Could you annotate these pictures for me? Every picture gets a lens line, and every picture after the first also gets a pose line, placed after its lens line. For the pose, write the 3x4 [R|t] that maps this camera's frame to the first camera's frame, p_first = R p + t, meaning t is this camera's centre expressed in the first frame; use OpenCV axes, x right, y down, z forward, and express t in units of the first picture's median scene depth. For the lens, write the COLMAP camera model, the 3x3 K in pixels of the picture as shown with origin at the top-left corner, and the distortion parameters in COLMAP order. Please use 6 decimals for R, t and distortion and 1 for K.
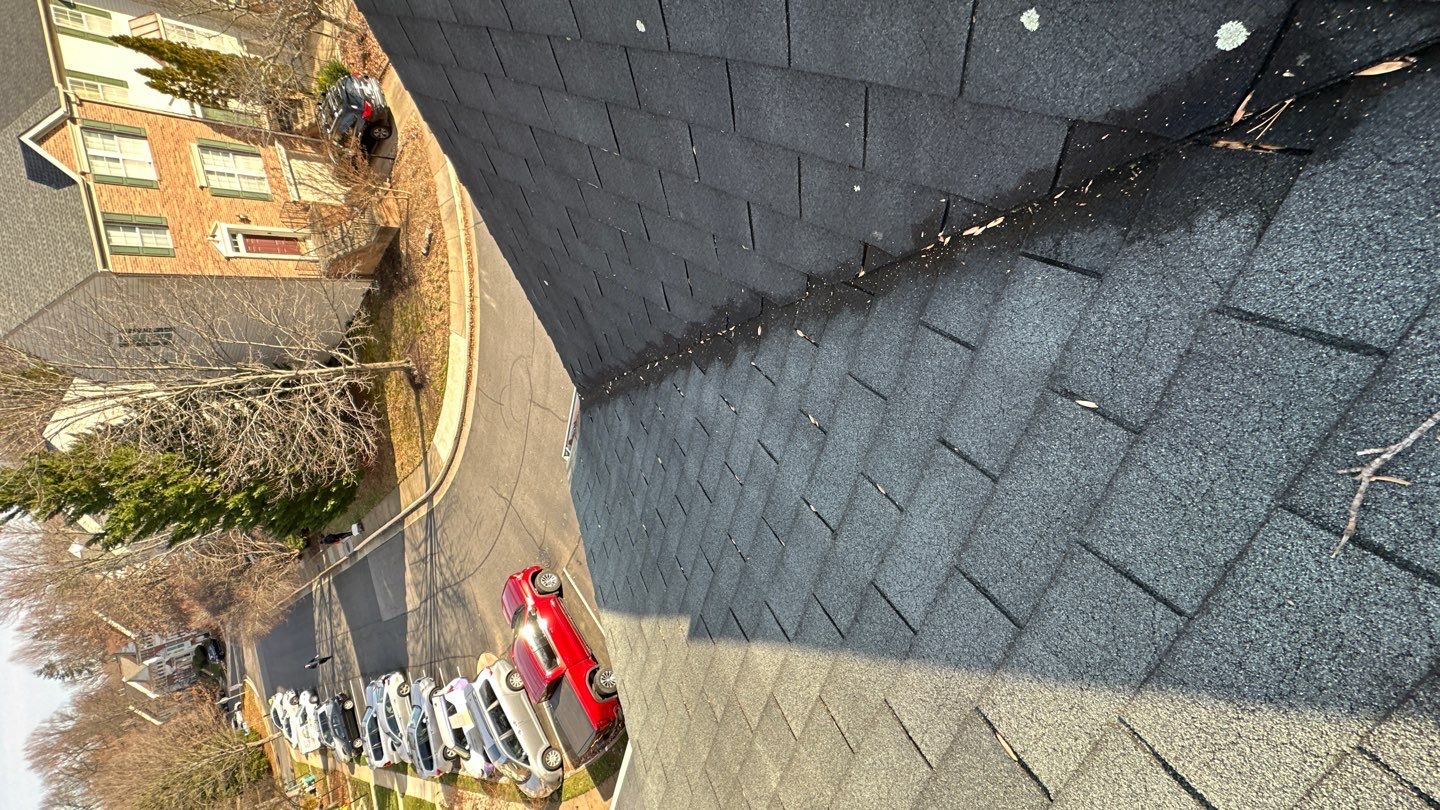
lens RADIAL K [[573.3, 0, 719.6], [0, 573.3, 404.4], [0, 0, 1]] dist [0.000352, -0.000070]
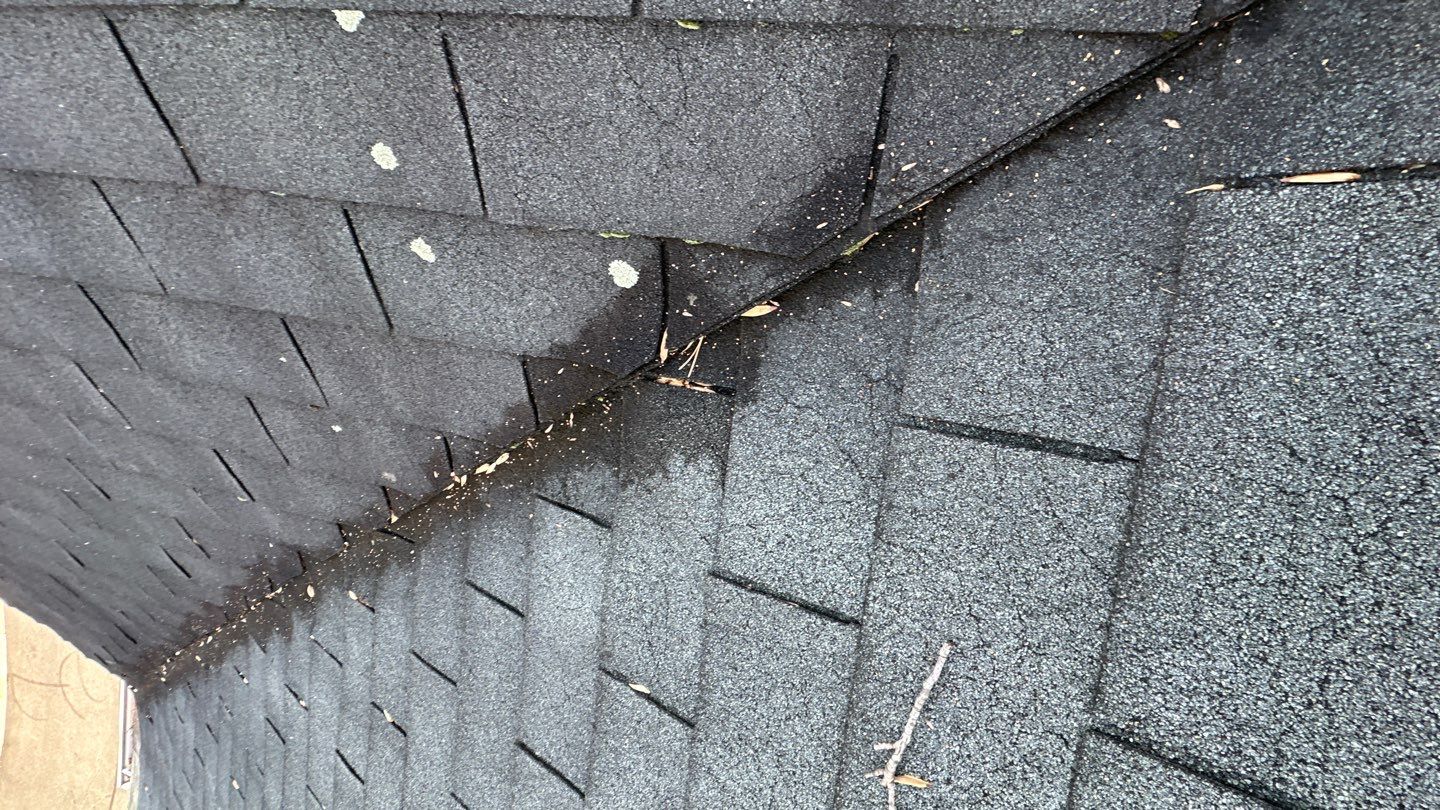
lens RADIAL K [[573.3, 0, 720.4], [0, 573.3, 405.4], [0, 0, 1]] dist [0.000352, -0.000070]
pose [[0.850932, -0.194552, 0.487918, 0.408840], [0.289078, 0.949011, -0.125747, -0.223920], [-0.438575, 0.248049, 0.863785, 0.176527]]
